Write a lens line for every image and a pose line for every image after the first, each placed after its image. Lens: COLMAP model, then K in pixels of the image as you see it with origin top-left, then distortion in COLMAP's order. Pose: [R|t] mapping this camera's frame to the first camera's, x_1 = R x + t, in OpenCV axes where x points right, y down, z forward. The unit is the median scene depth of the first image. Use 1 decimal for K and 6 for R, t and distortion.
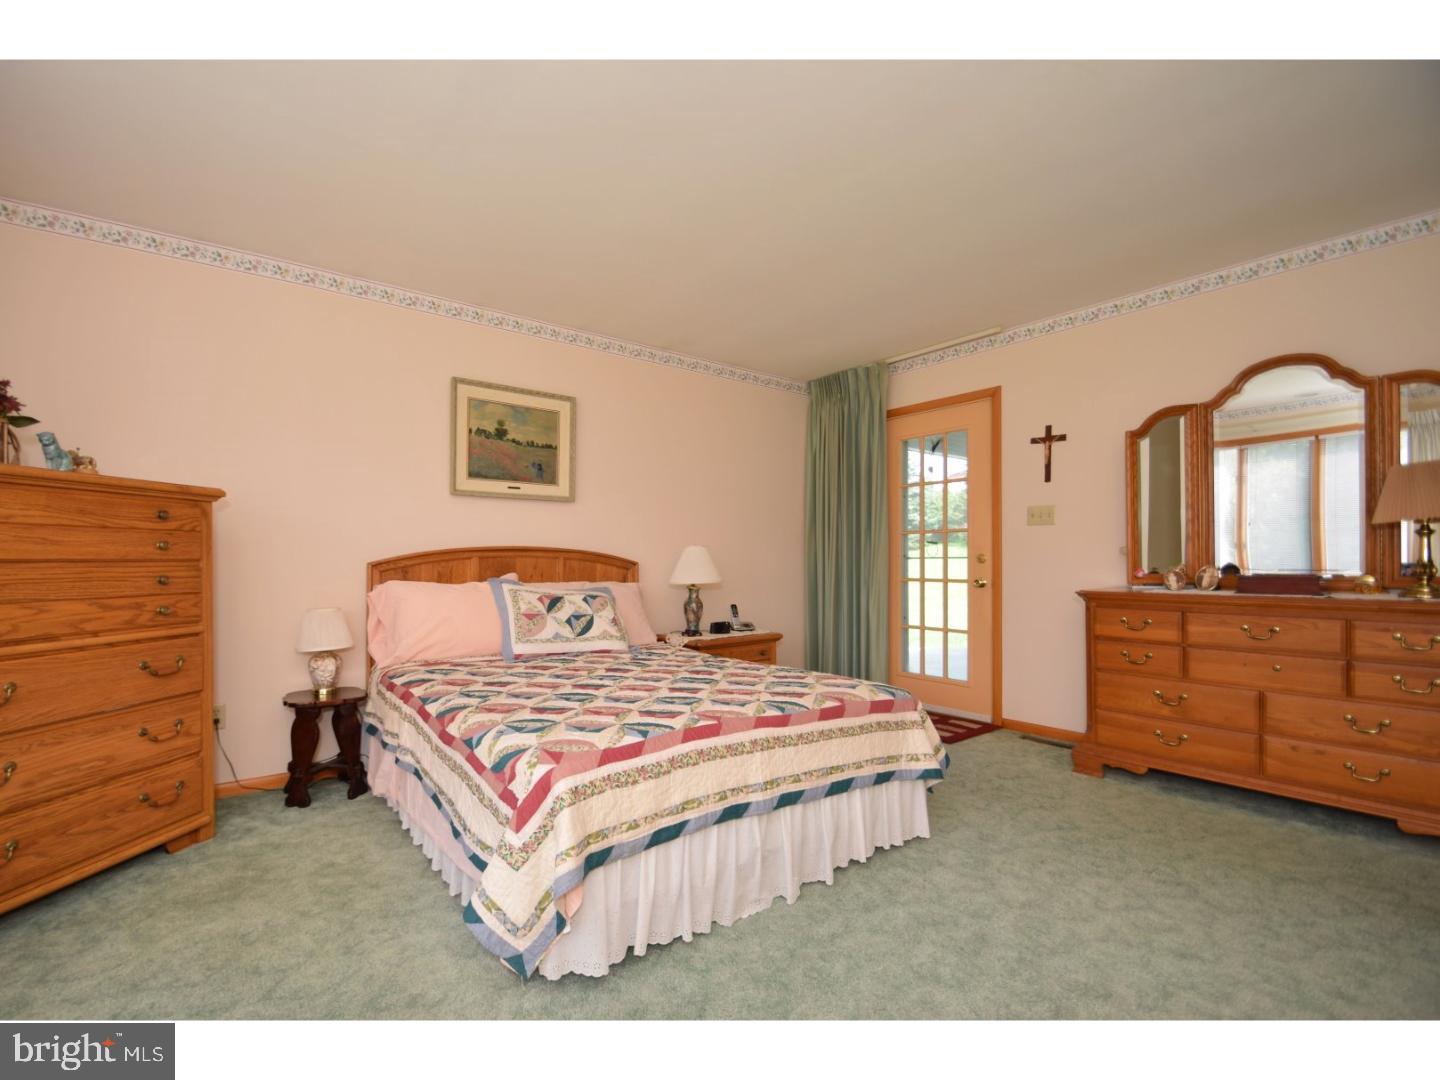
lens RADIAL K [[656.3, 0, 690.0], [0, 656.3, 563.0], [0, 0, 1]] dist [0.001052, 0.000227]
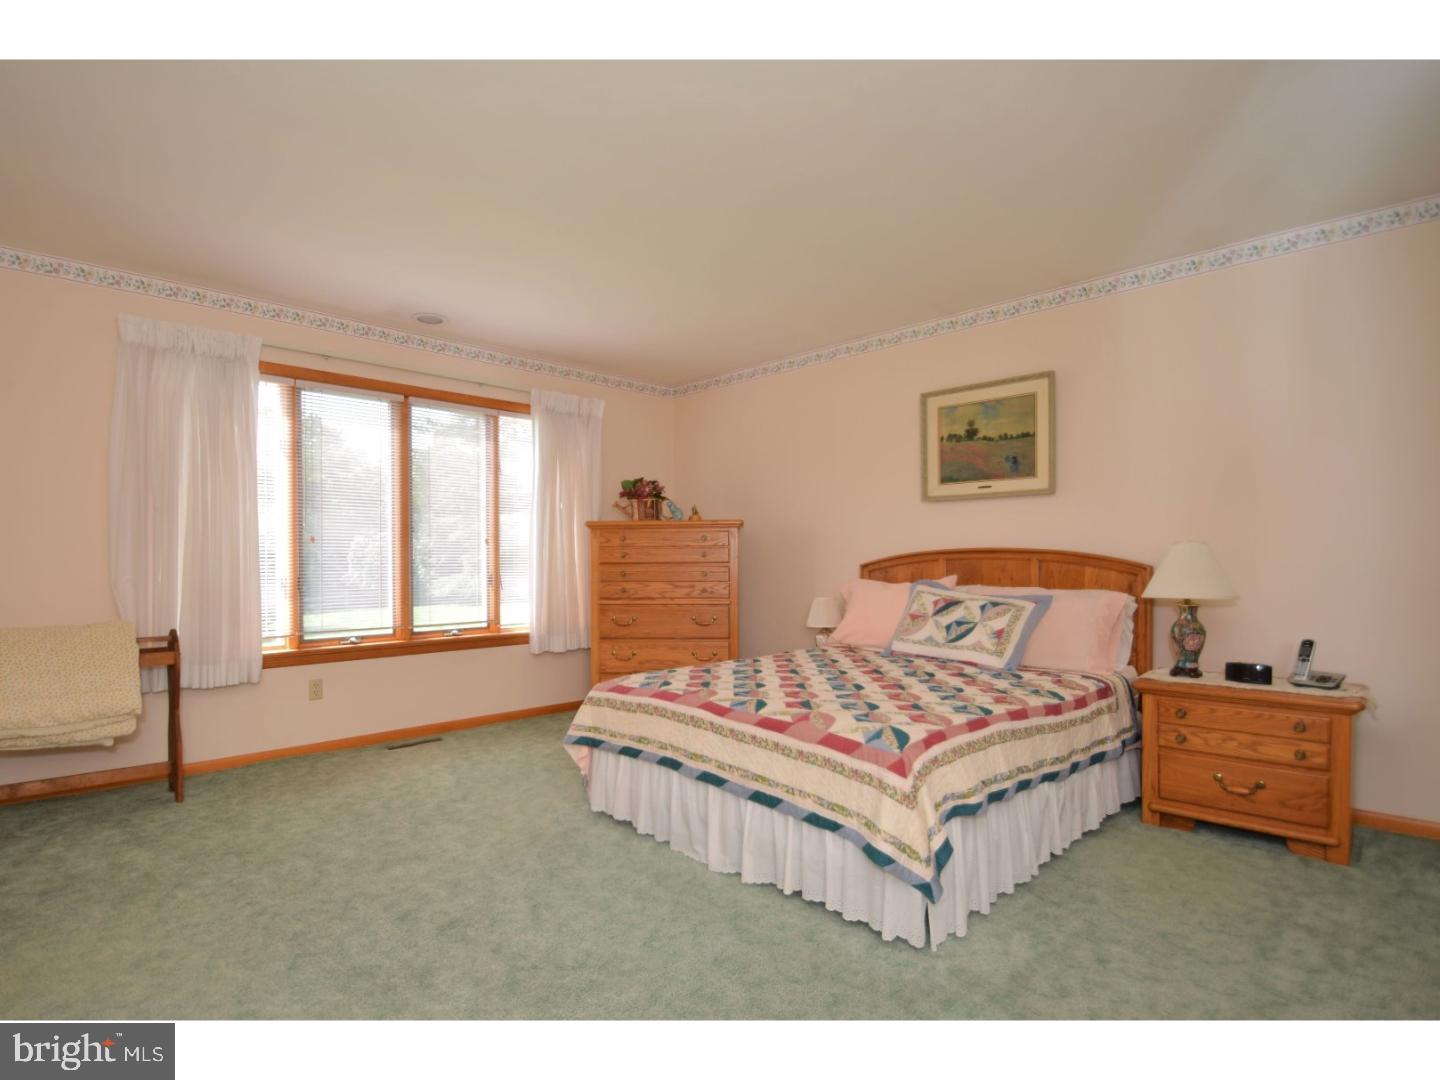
lens RADIAL K [[731.6, 0, 663.0], [0, 731.6, 565.8], [0, 0, 1]] dist [-0.035507, -0.000021]
pose [[0.081134, 0.011793, -0.996633, 0.785611], [0.000716, 0.999929, 0.011890, -0.012458], [0.996703, -0.001679, 0.081119, 0.460671]]
